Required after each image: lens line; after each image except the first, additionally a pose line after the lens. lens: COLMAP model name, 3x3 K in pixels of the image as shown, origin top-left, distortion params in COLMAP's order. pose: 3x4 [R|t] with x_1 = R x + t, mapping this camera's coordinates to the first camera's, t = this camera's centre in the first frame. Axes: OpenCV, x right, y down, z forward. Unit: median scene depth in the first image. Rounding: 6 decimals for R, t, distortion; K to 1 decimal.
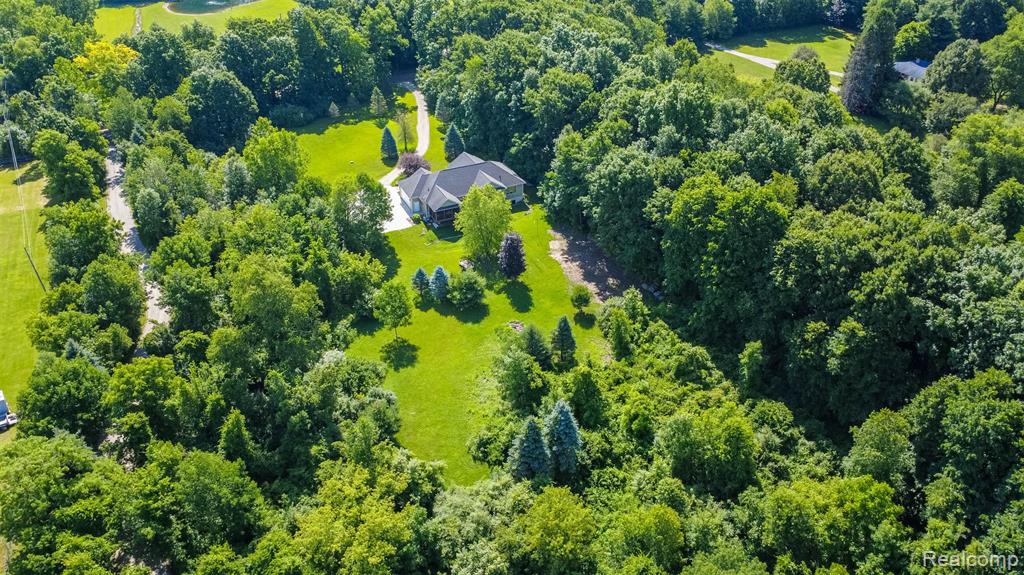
lens RADIAL K [[782.6, 0, 520.2], [0, 782.6, 287.3], [0, 0, 1]] dist [0.005129, 0.000137]
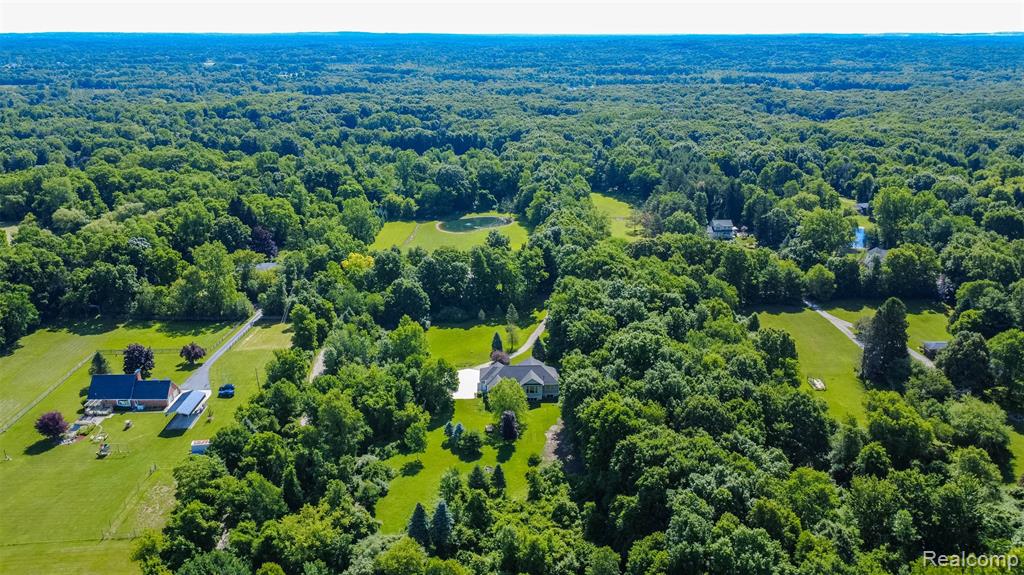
lens RADIAL K [[778.3, 0, 512.0], [0, 778.3, 287.5], [0, 0, 1]] dist [0.002285, 0.000102]
pose [[0.914031, 0.123710, -0.386320, 0.446264], [-0.215421, 0.955003, -0.203868, 0.007760], [0.343716, 0.269564, 0.899552, -0.354246]]
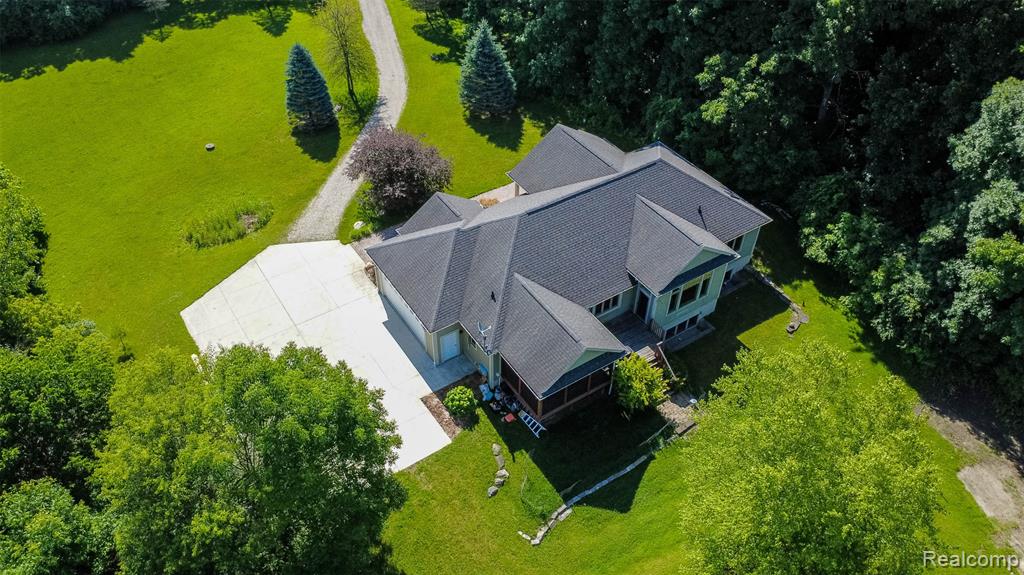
lens RADIAL K [[782.6, 0, 520.2], [0, 782.6, 287.3], [0, 0, 1]] dist [0.005129, 0.000137]
pose [[0.990404, -0.087508, 0.106970, -0.129446], [0.067448, 0.981617, 0.178546, -0.167599], [-0.120628, -0.169618, 0.978100, 0.681299]]
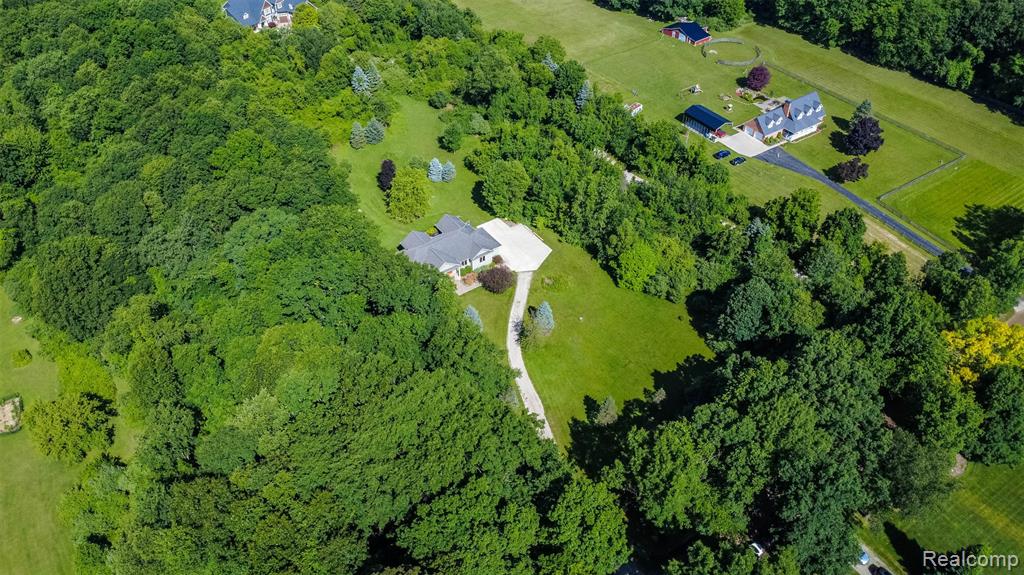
lens RADIAL K [[778.3, 0, 512.0], [0, 778.3, 287.5], [0, 0, 1]] dist [0.002285, 0.000102]
pose [[-0.987766, 0.100283, -0.119426, -0.033513], [-0.088163, 0.272585, 0.958084, -1.155477], [0.128633, 0.956891, -0.260409, 1.330321]]
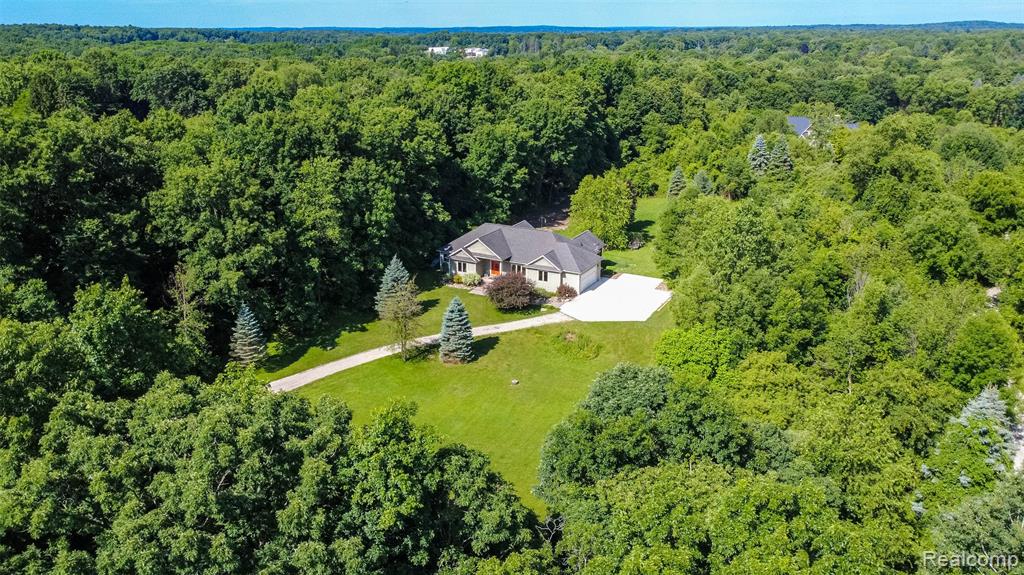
lens RADIAL K [[782.6, 0, 520.2], [0, 782.6, 287.3], [0, 0, 1]] dist [0.005129, 0.000137]
pose [[-0.573034, -0.256544, 0.778343, -0.655655], [0.442969, 0.702092, 0.557535, -0.496024], [-0.689501, 0.664268, -0.288681, 1.220285]]
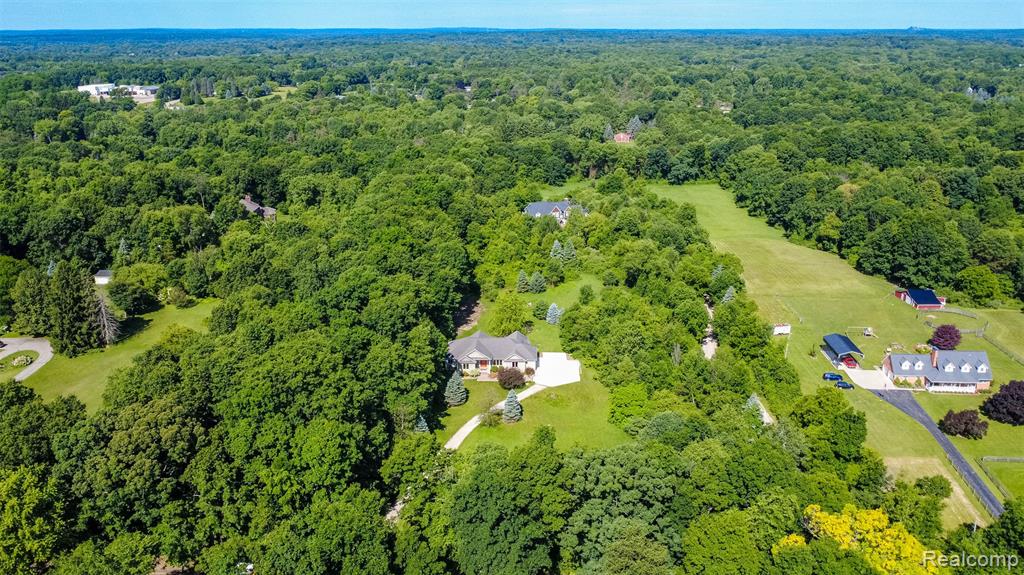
lens RADIAL K [[809.1, 0, 512.0], [0, 809.1, 287.5], [0, 0, 1]] dist [0.001153, -0.006514]
pose [[-0.875955, -0.153257, 0.457400, -0.700651], [0.260751, 0.647304, 0.716245, -1.124800], [-0.405846, 0.746666, -0.527047, 1.597131]]
